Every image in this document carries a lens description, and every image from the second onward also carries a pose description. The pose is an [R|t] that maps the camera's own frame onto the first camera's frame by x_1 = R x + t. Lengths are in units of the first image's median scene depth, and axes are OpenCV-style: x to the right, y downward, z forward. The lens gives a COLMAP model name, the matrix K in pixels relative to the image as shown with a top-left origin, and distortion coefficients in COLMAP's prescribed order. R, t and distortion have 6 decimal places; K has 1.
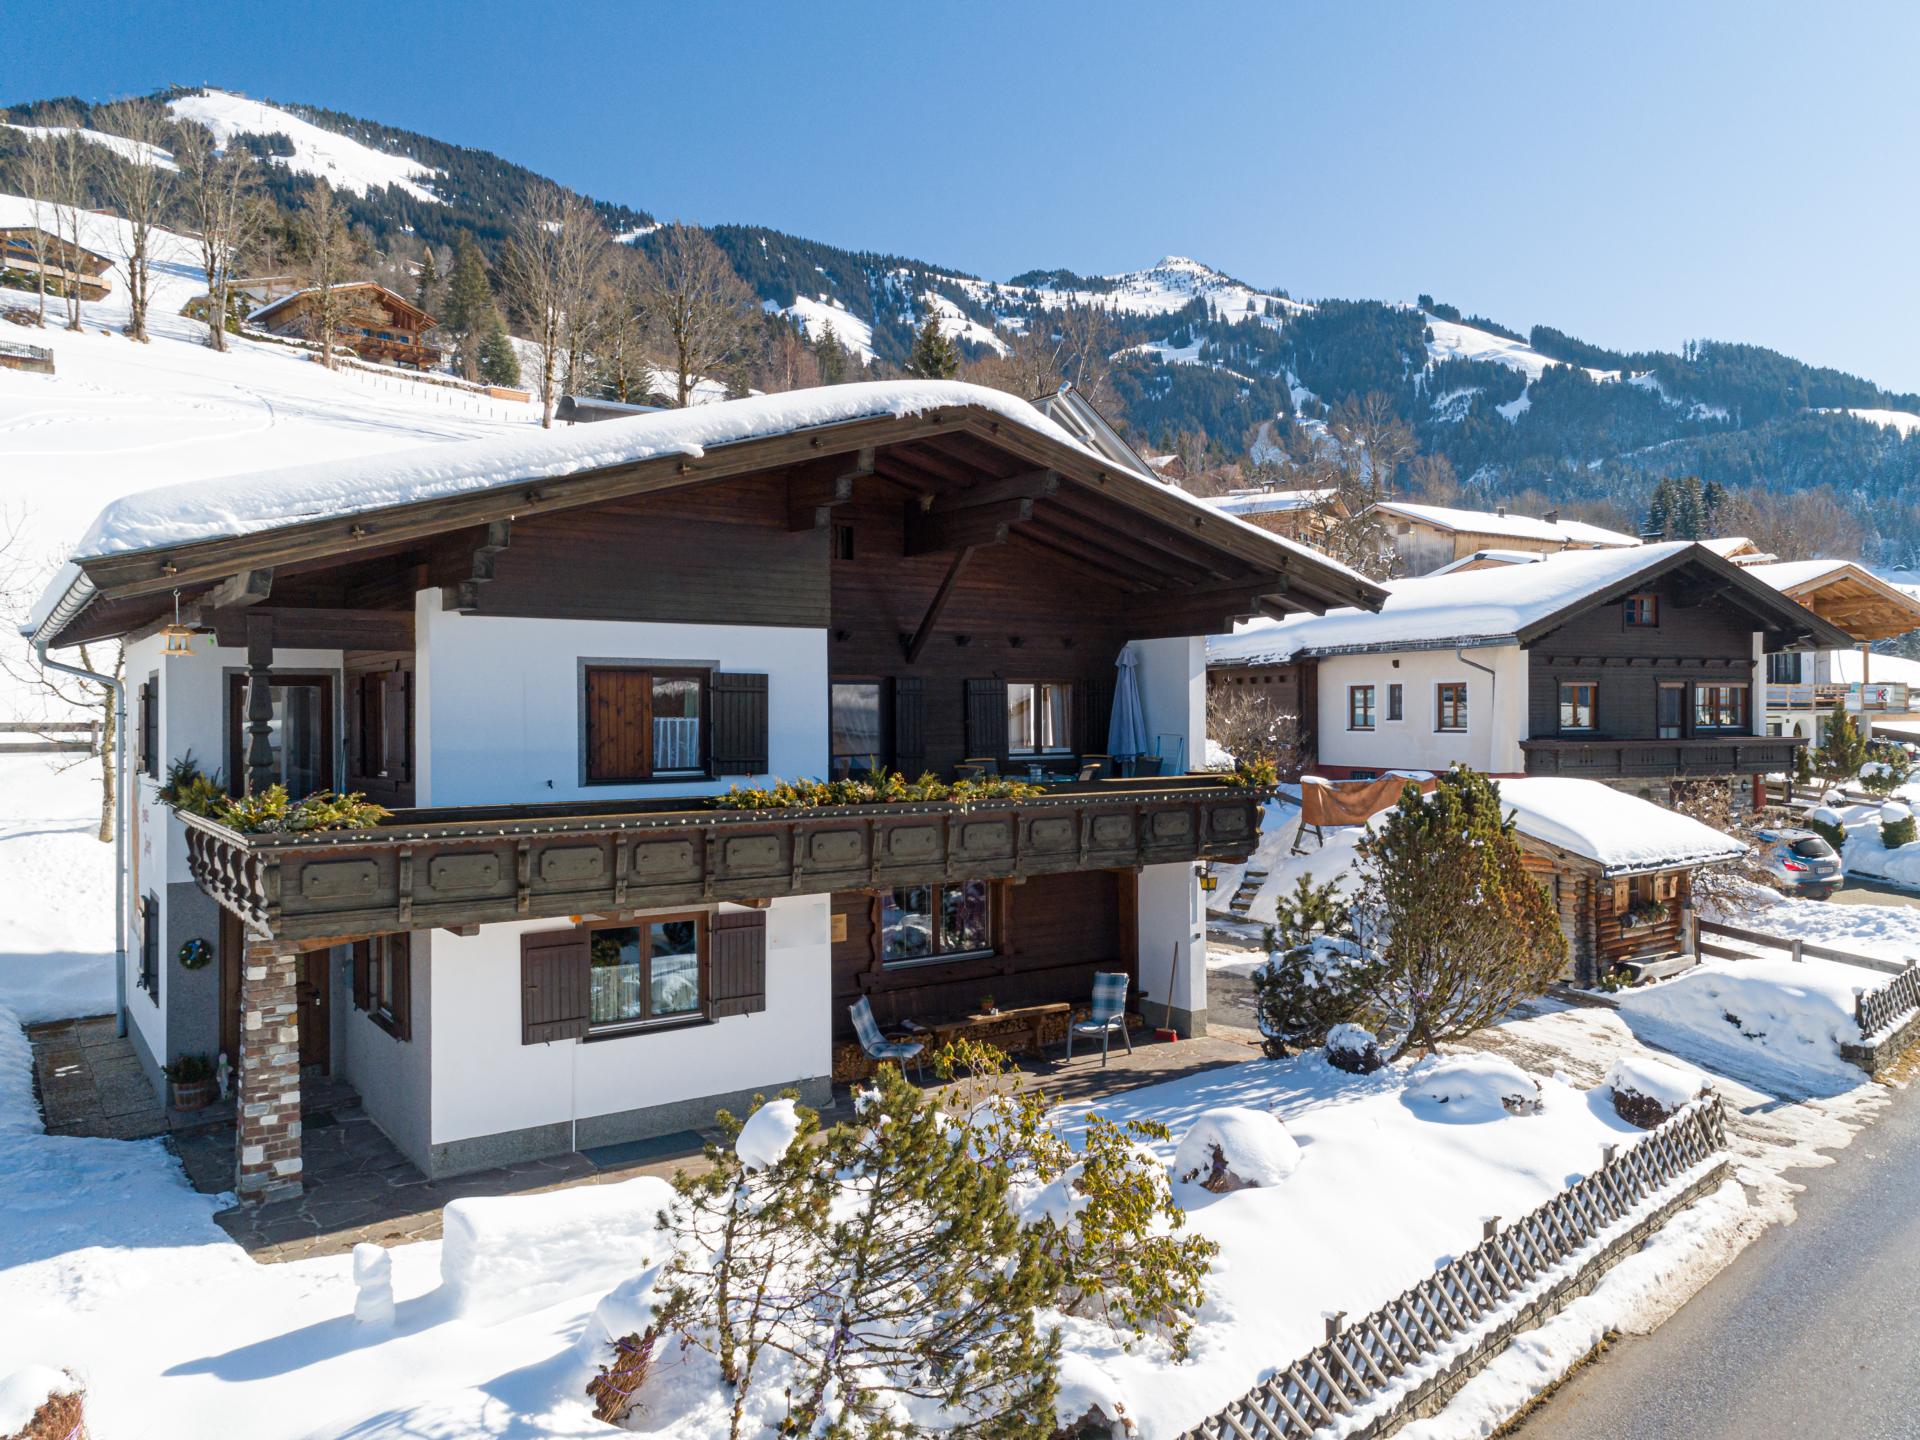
lens RADIAL K [[1449.3, 0, 963.0], [0, 1449.3, 723.1], [0, 0, 1]] dist [0.060043, -0.000486]
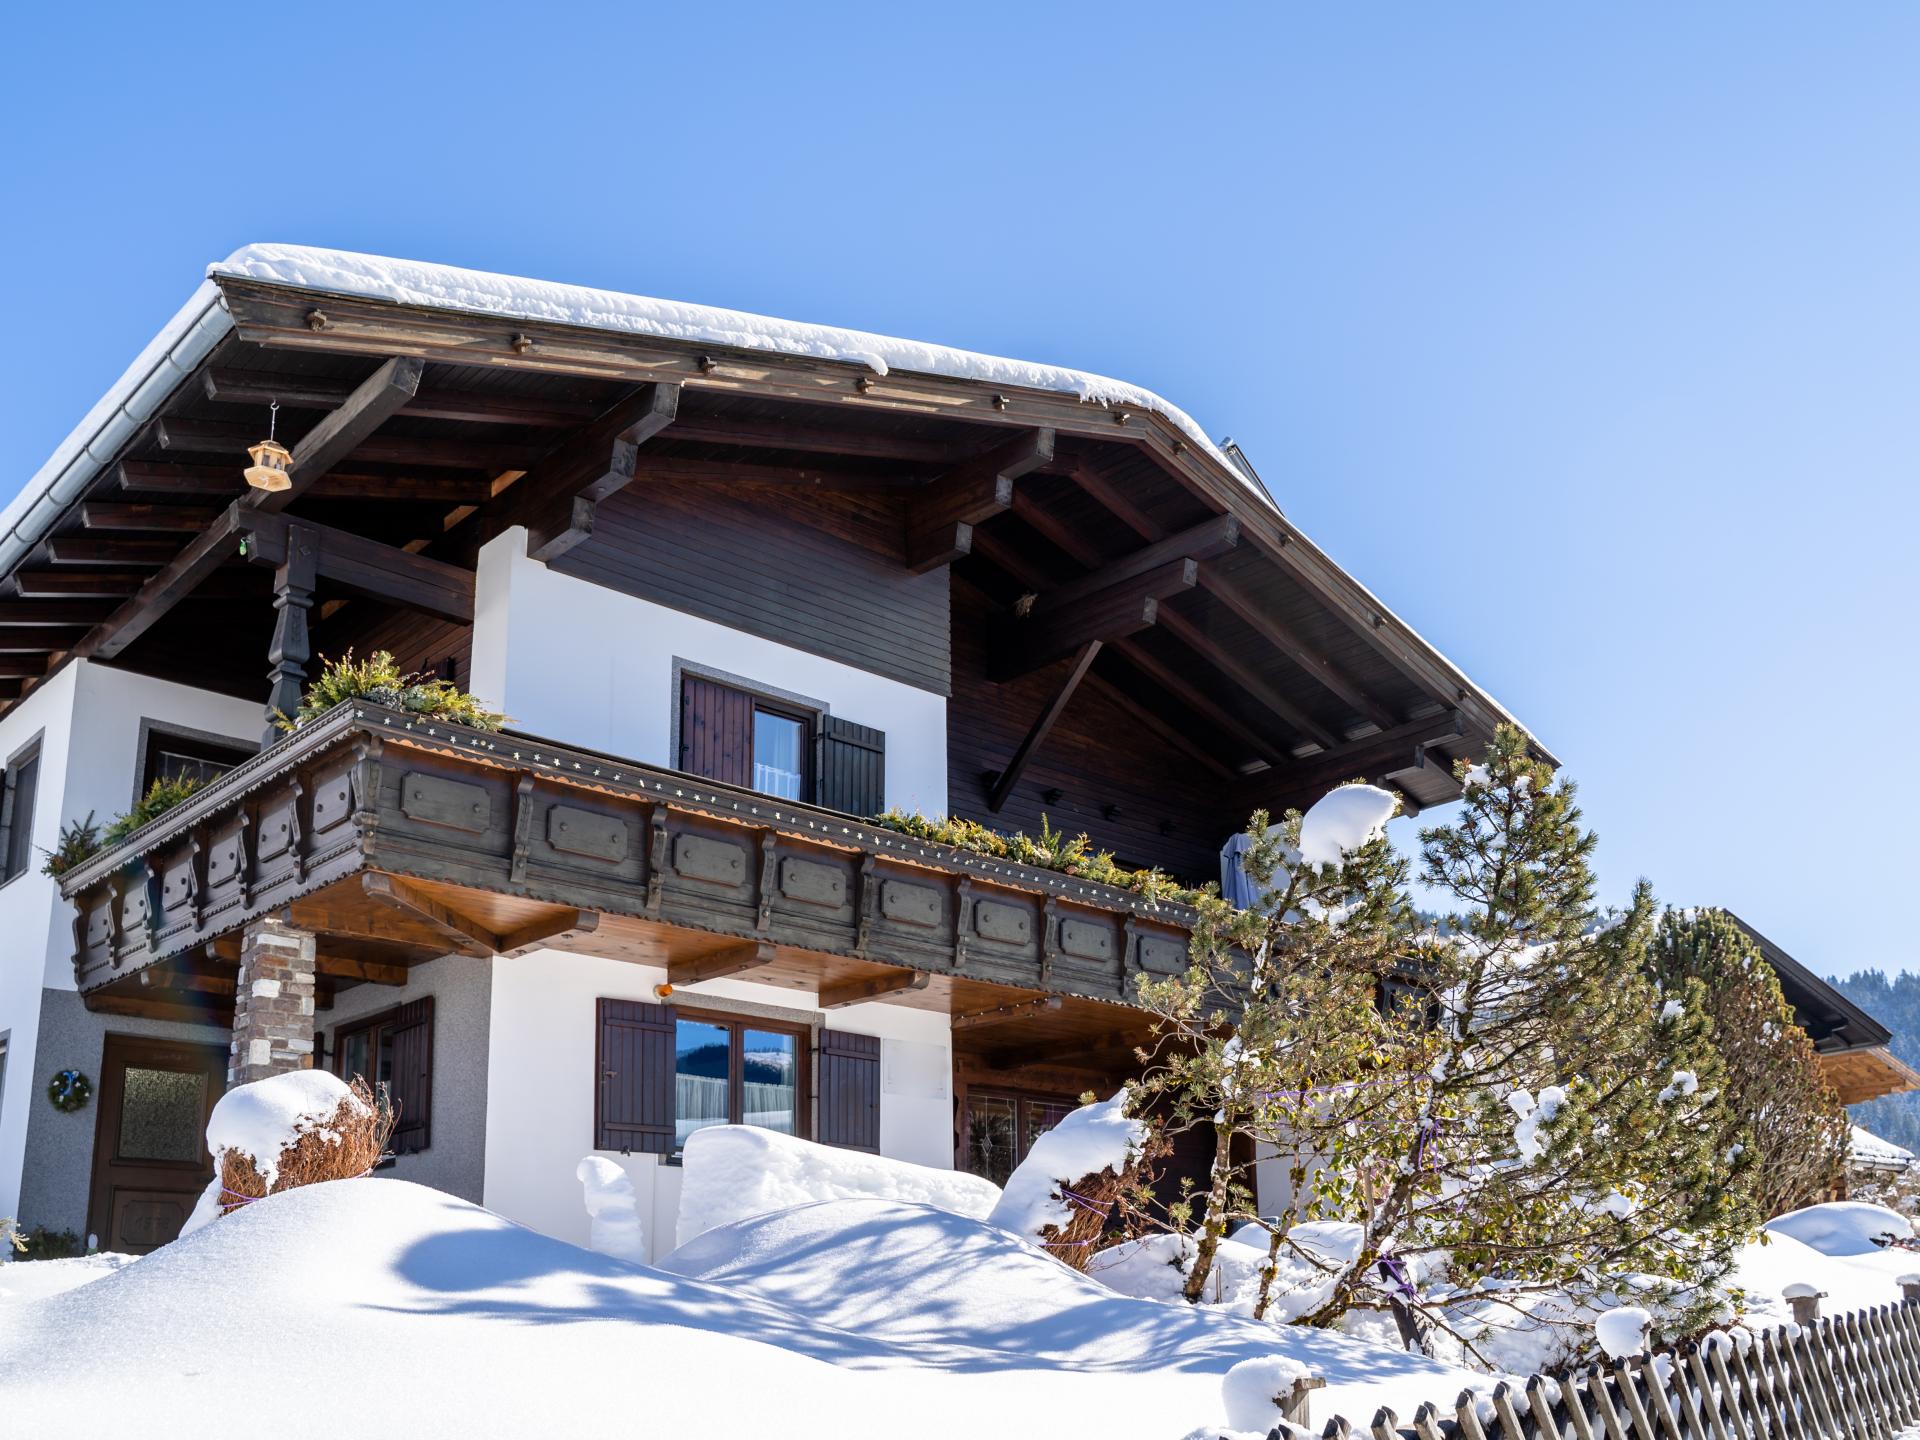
lens RADIAL K [[1822.4, 0, 759.4], [0, 1822.4, 1021.5], [0, 0, 1]] dist [-0.000512, 0.011785]
pose [[0.995978, 0.039272, 0.080539, -0.287038], [-0.021705, 0.977806, -0.208384, 0.333902], [-0.086935, 0.205797, 0.974725, 0.111985]]
